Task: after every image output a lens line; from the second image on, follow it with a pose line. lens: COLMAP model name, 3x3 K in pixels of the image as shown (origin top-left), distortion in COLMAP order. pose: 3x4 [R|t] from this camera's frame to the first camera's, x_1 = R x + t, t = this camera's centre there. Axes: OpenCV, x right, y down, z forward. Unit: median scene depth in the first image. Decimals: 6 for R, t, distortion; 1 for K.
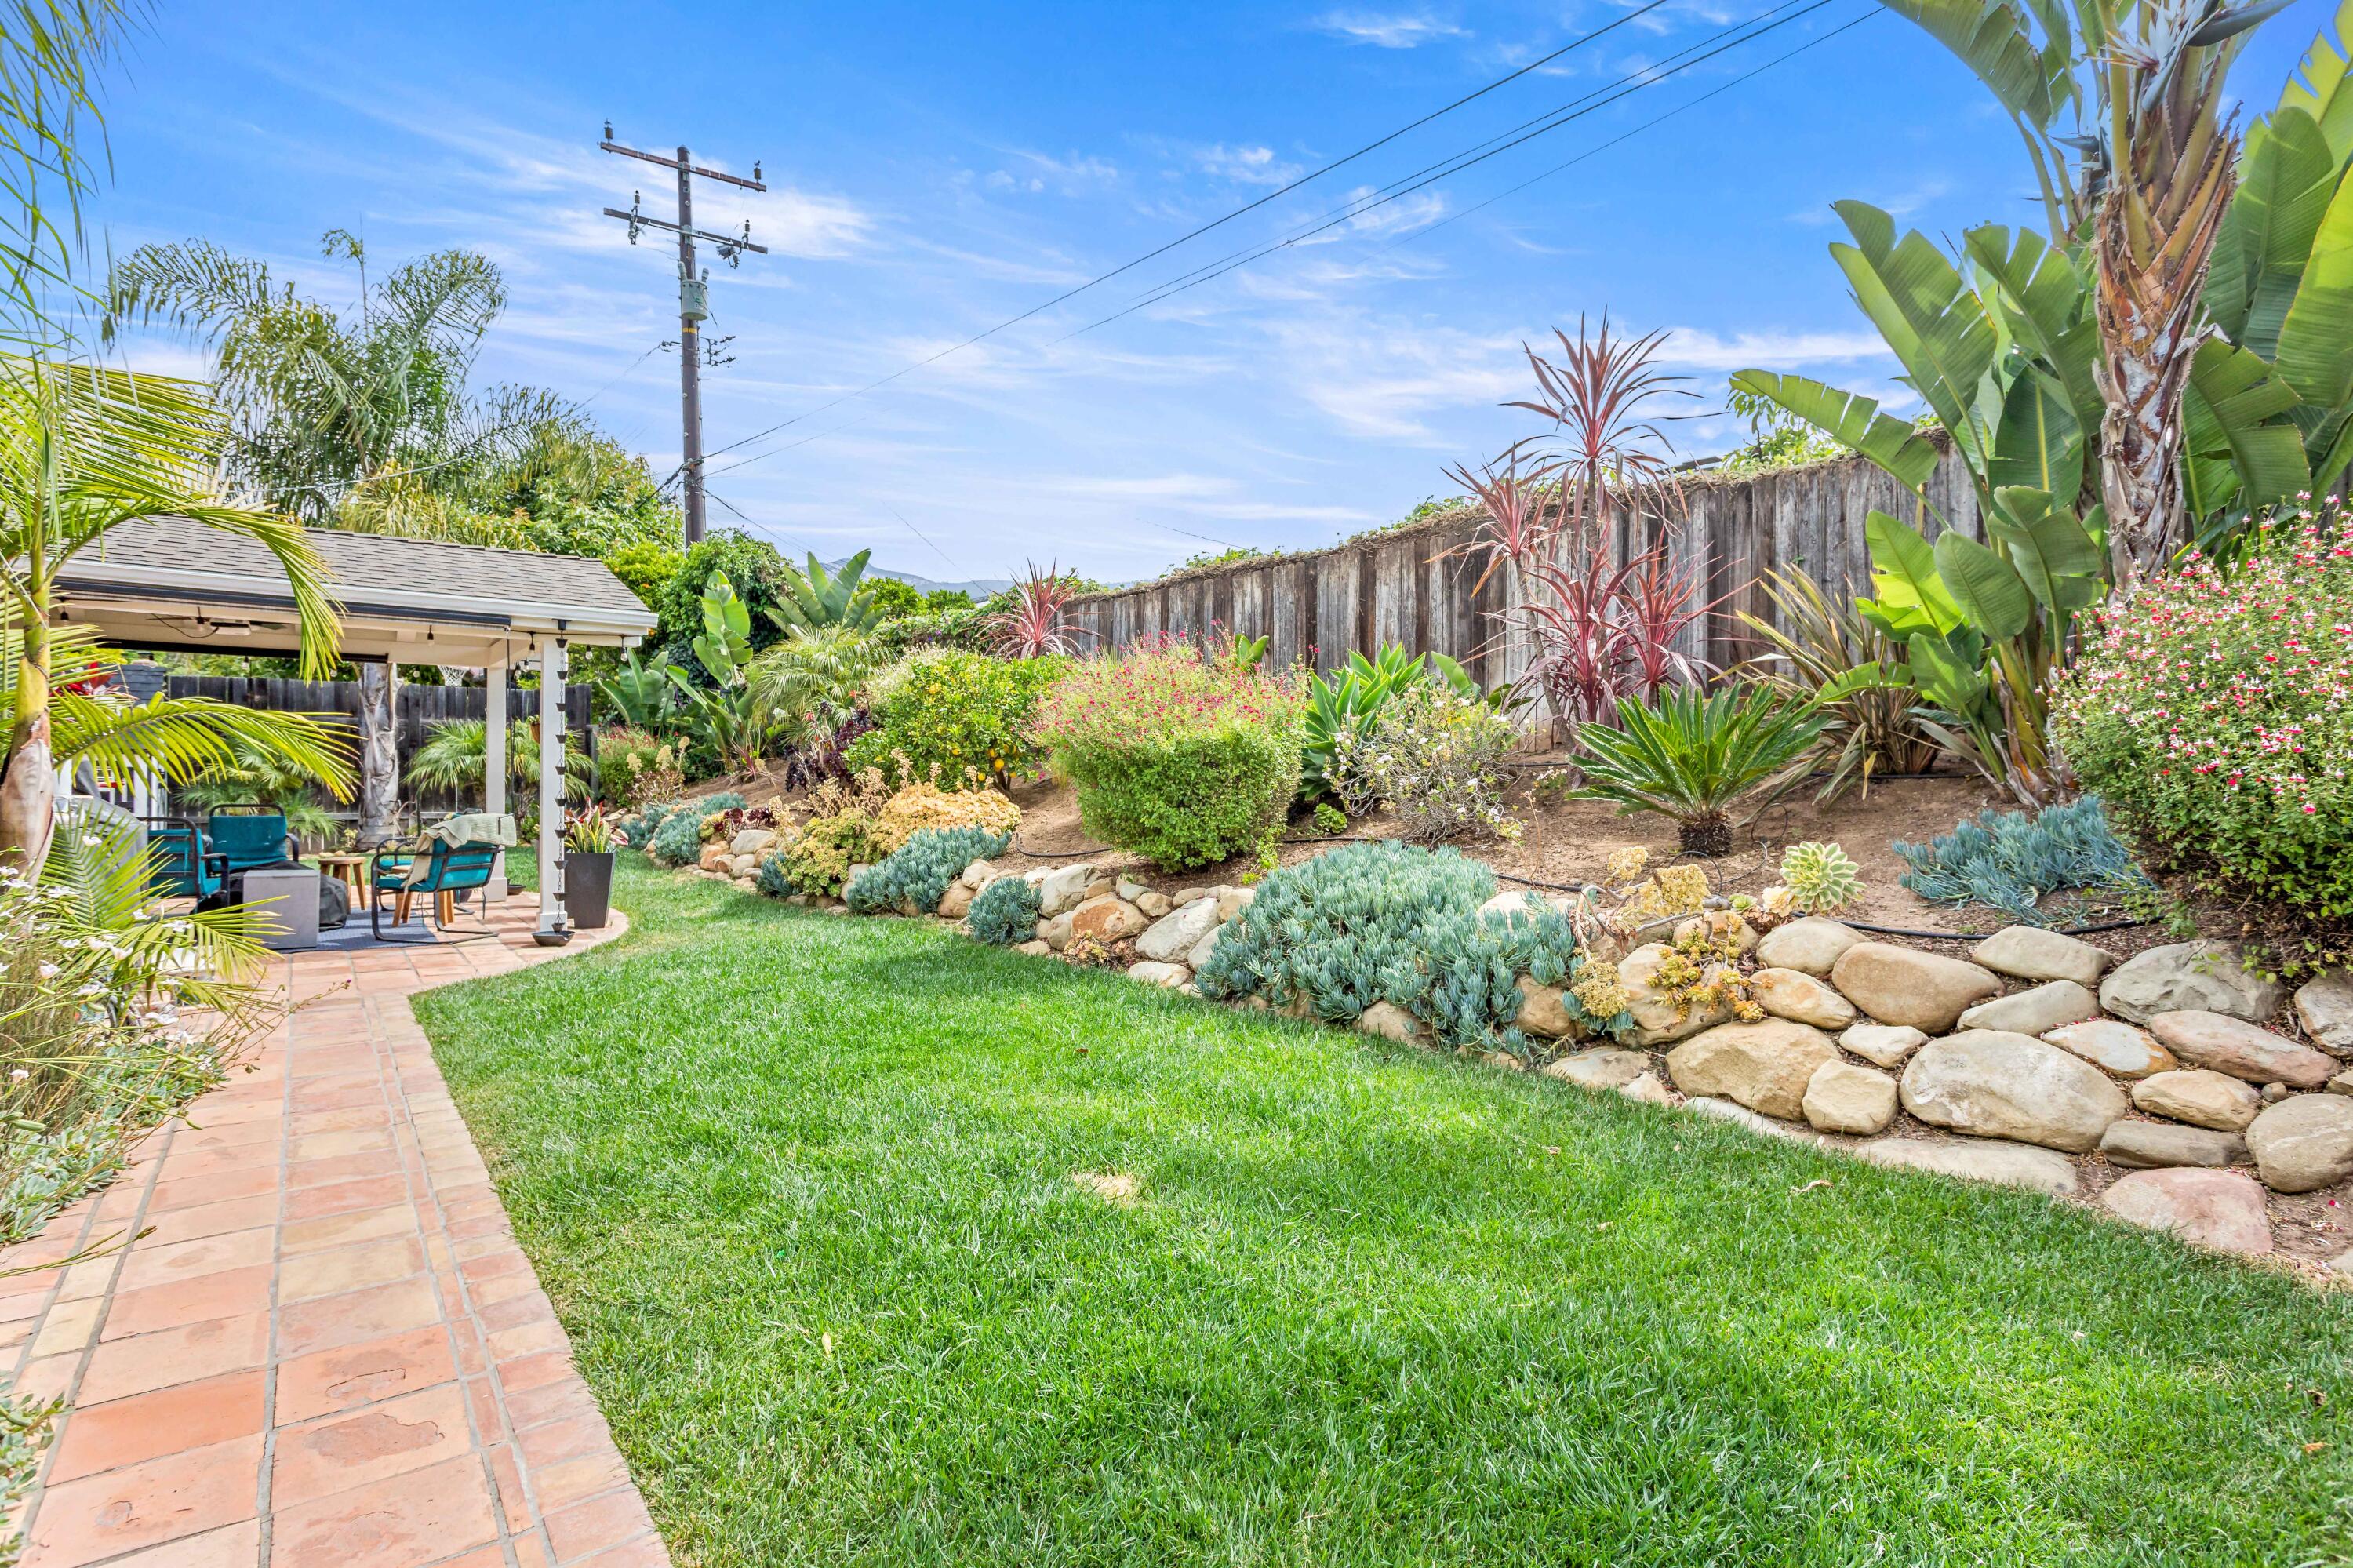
lens RADIAL K [[1134.5, 0, 1184.9], [0, 1134.5, 785.2], [0, 0, 1]] dist [0.002433, 0.000727]
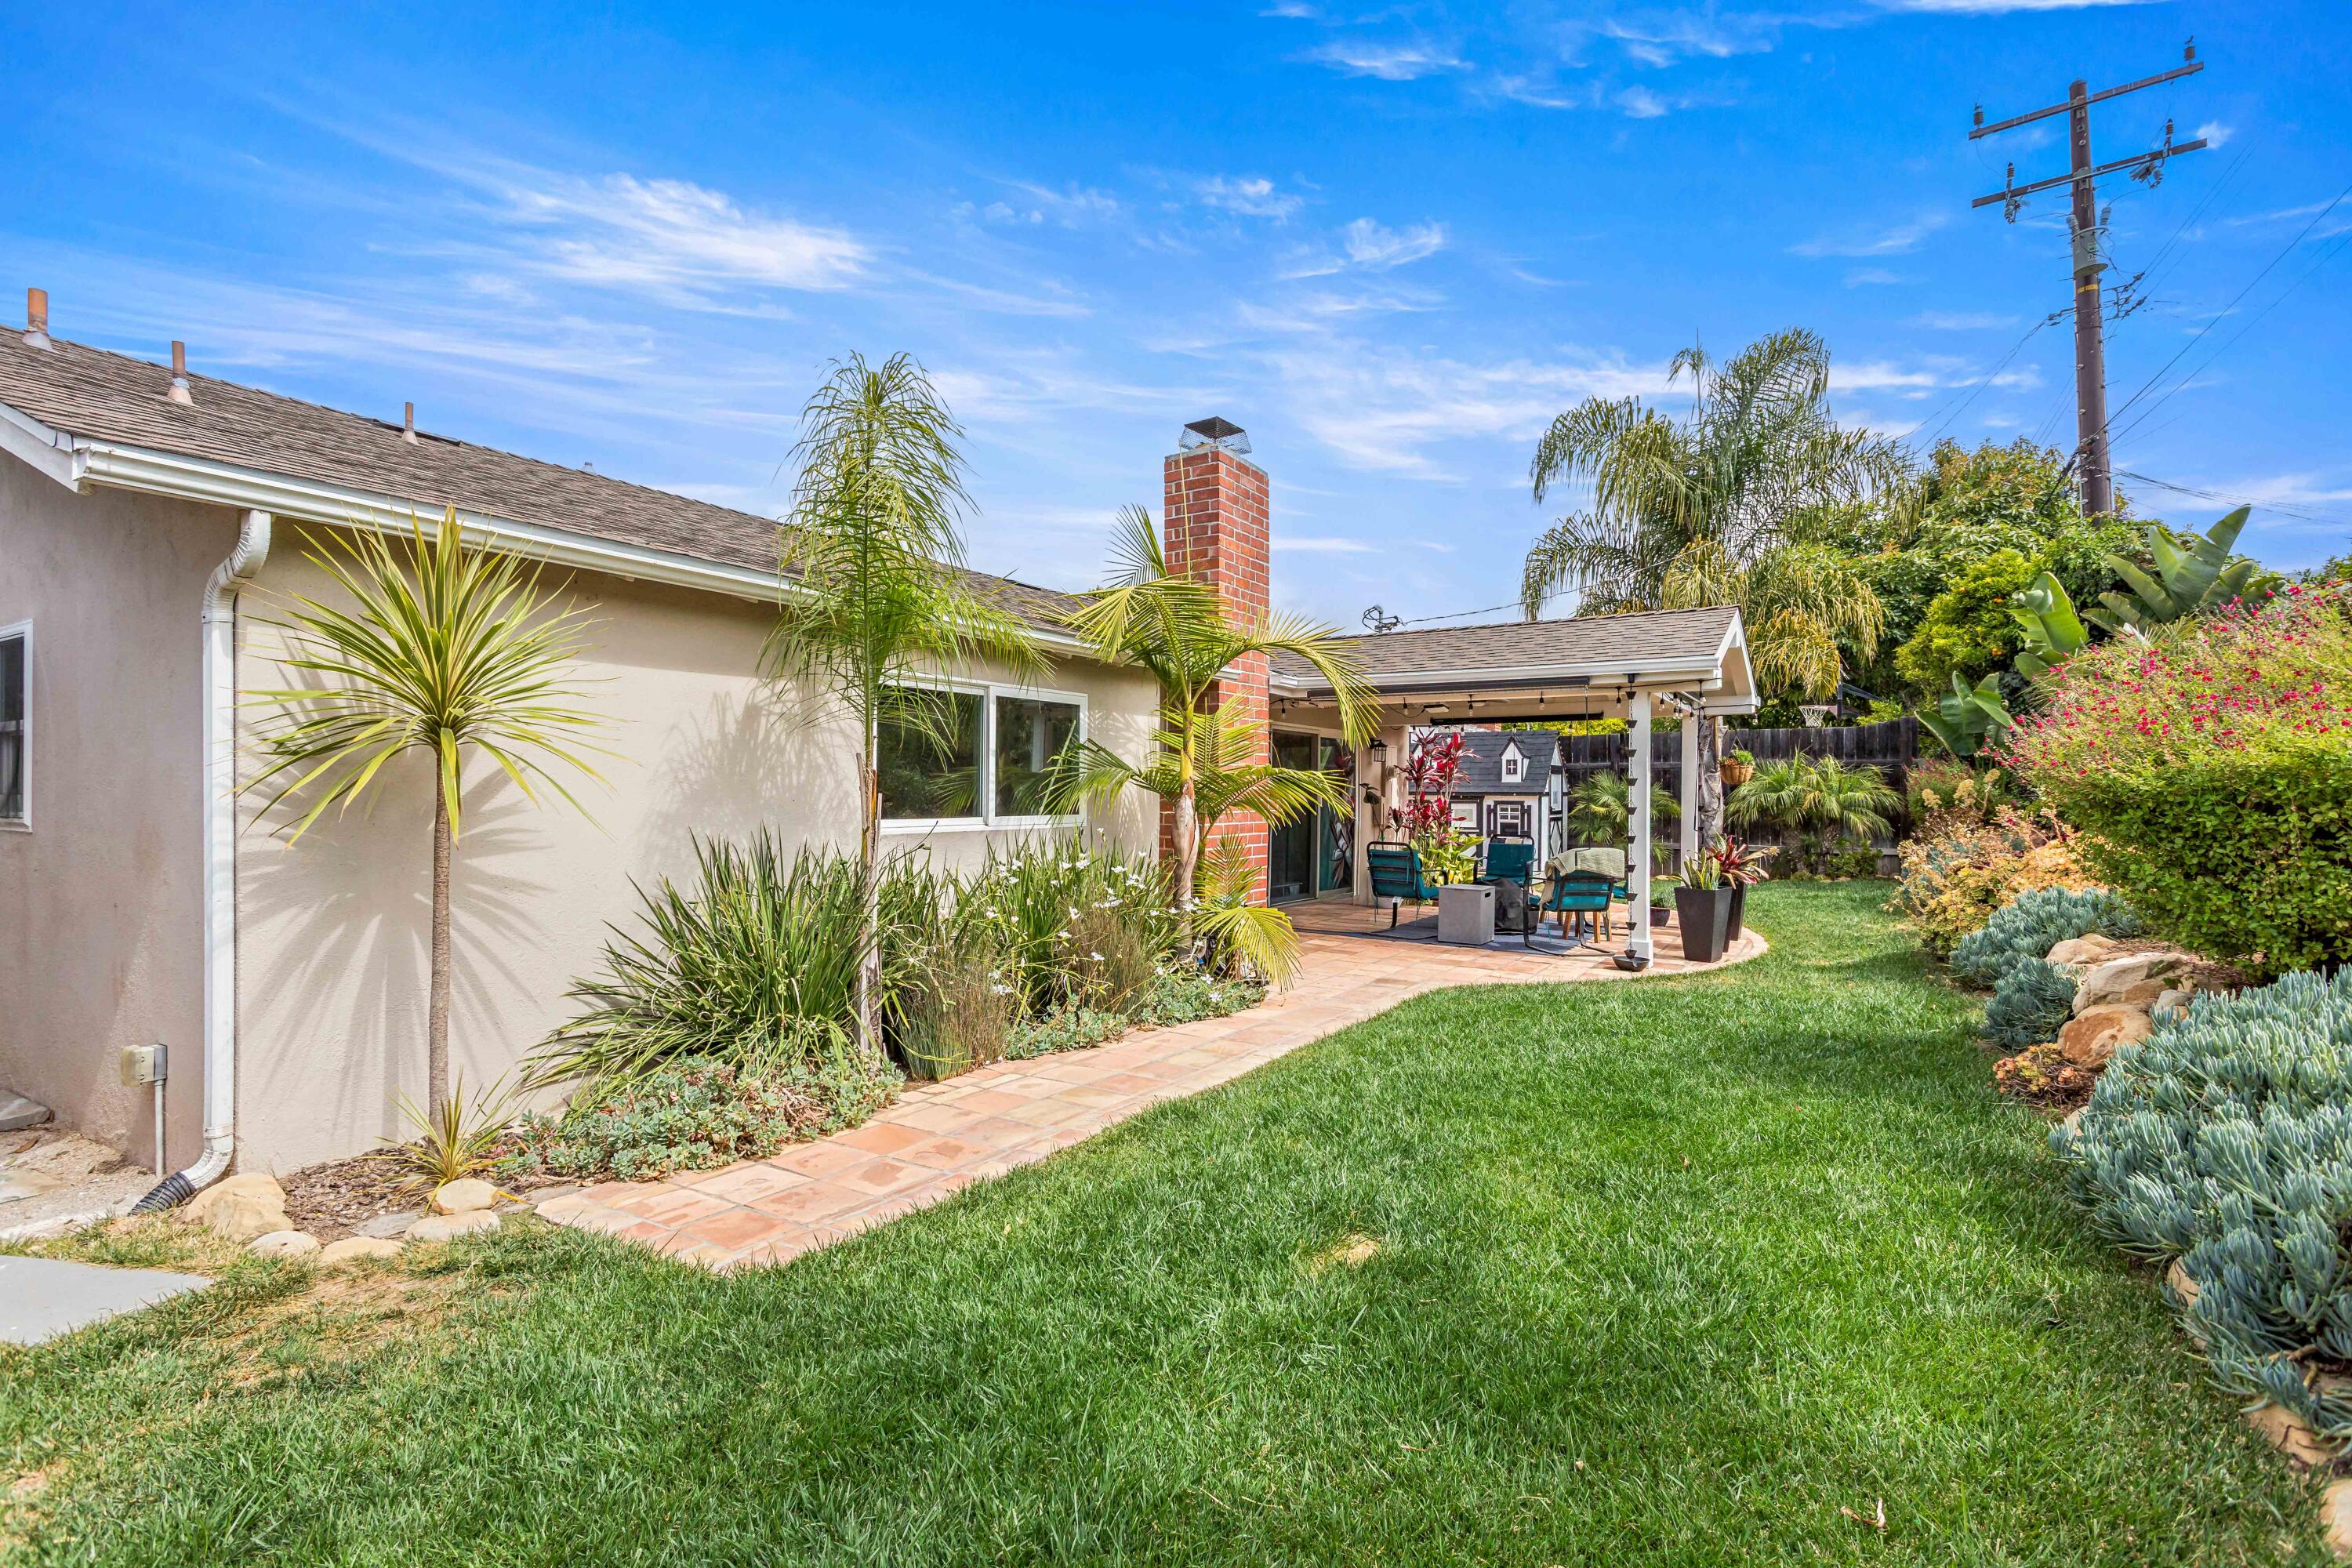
lens RADIAL K [[1133.9, 0, 1184.4], [0, 1133.9, 785.2], [0, 0, 1]] dist [0.002433, 0.000727]
pose [[0.353849, -0.017413, -0.935140, 0.172658], [-0.009902, 0.999701, -0.022362, -0.004771], [0.935250, 0.017173, 0.353571, 0.110863]]
